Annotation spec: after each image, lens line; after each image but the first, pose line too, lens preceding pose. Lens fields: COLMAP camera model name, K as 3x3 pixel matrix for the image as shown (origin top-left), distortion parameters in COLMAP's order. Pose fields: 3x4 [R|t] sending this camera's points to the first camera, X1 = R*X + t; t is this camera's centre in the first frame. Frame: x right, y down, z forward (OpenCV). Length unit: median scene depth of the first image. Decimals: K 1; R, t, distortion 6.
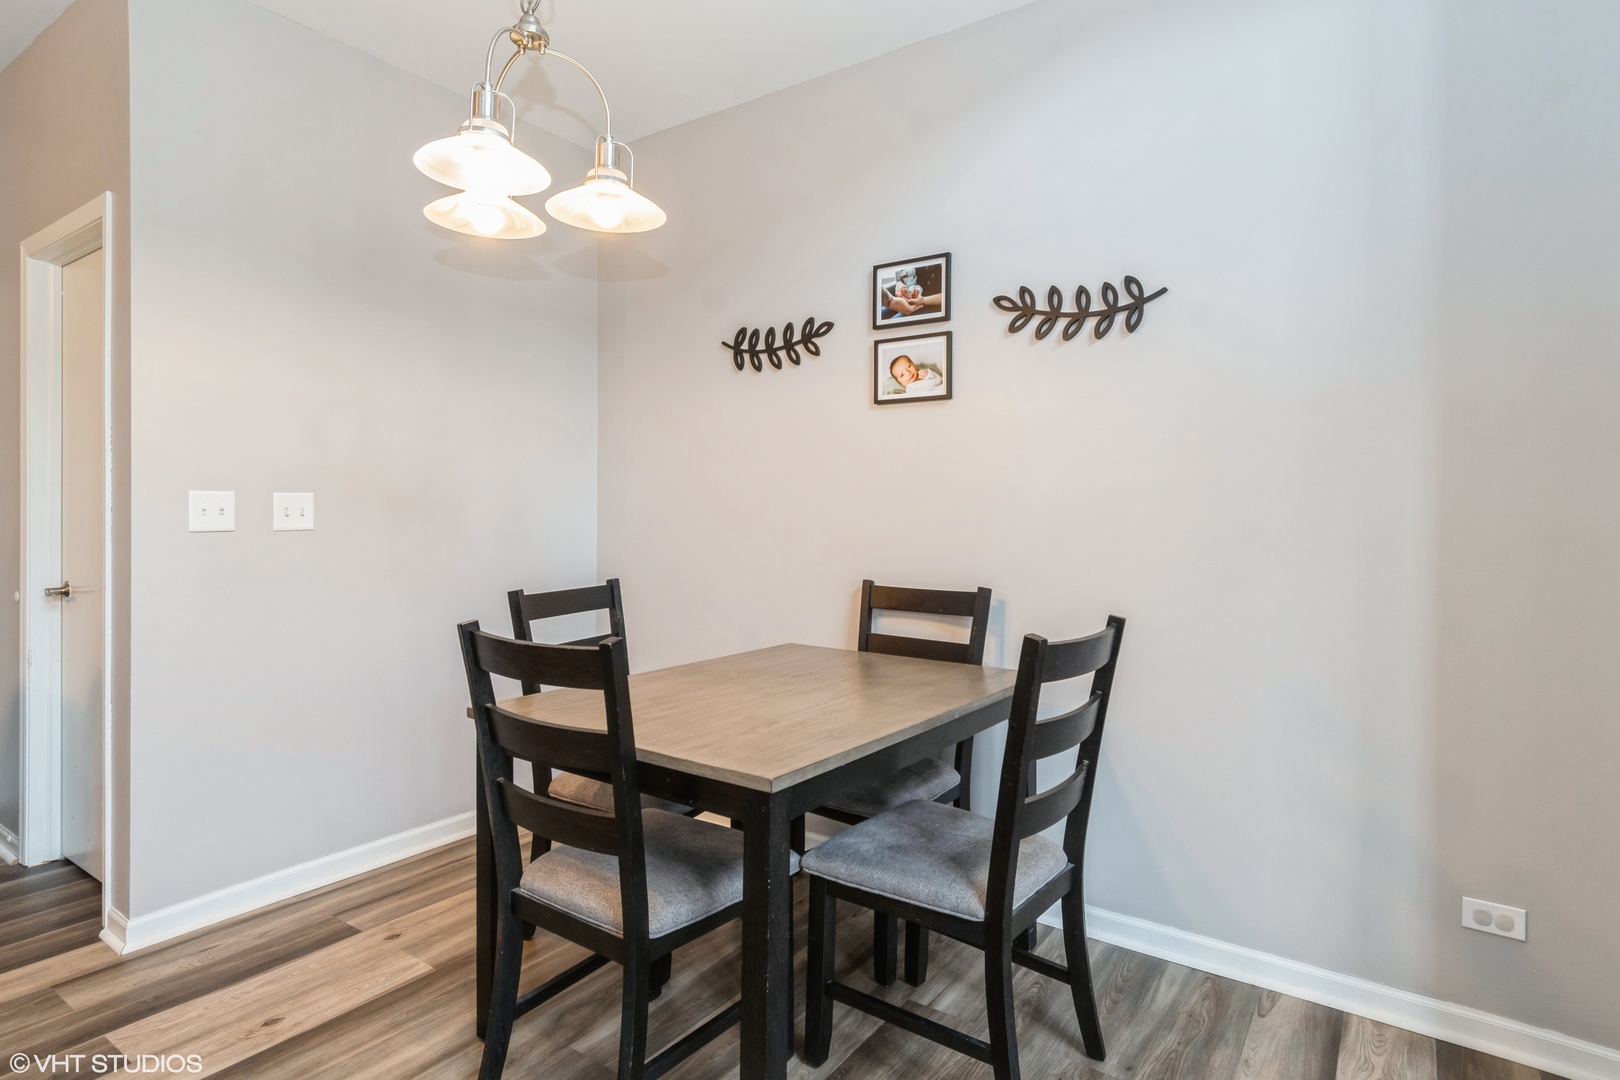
lens RADIAL K [[863.0, 0, 808.5], [0, 863.0, 540.2], [0, 0, 1]] dist [0.009424, -0.002888]
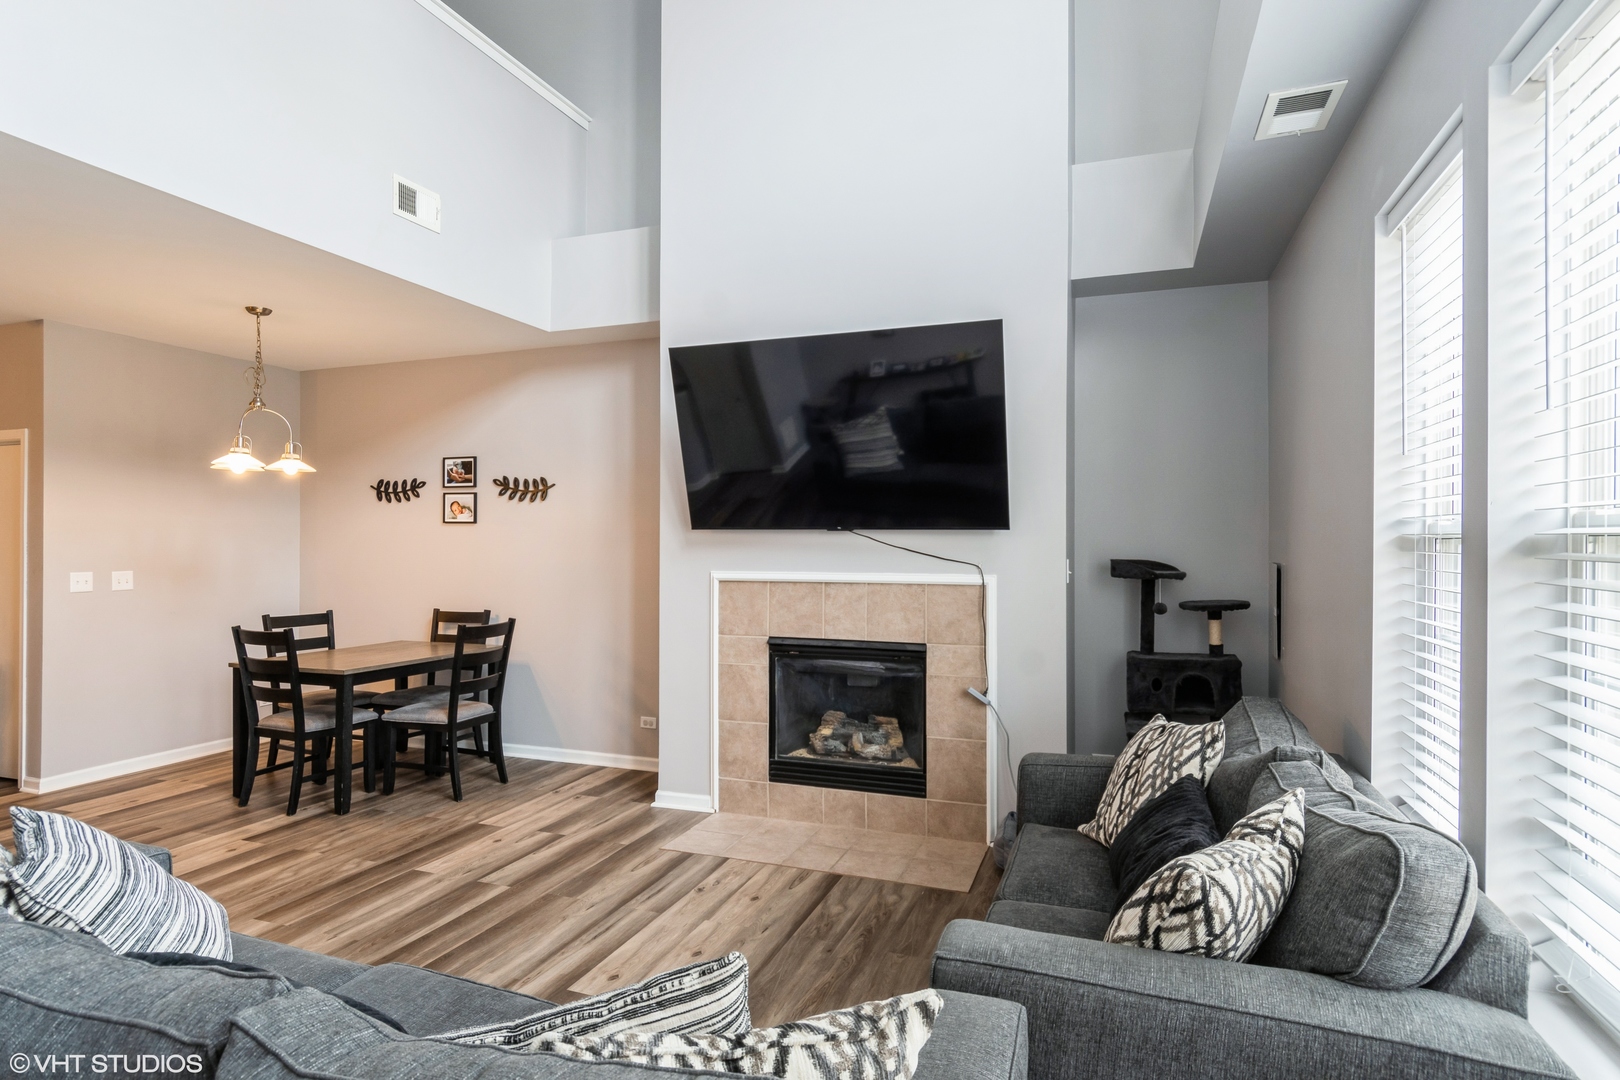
lens RADIAL K [[863.0, 0, 807.3], [0, 863.0, 531.2], [0, 0, 1]] dist [0.009424, -0.002888]
pose [[0.966699, -0.005041, 0.255868, 0.415214], [0.013798, 0.999378, -0.032442, -0.060831], [-0.255545, 0.034892, 0.966167, -1.329580]]
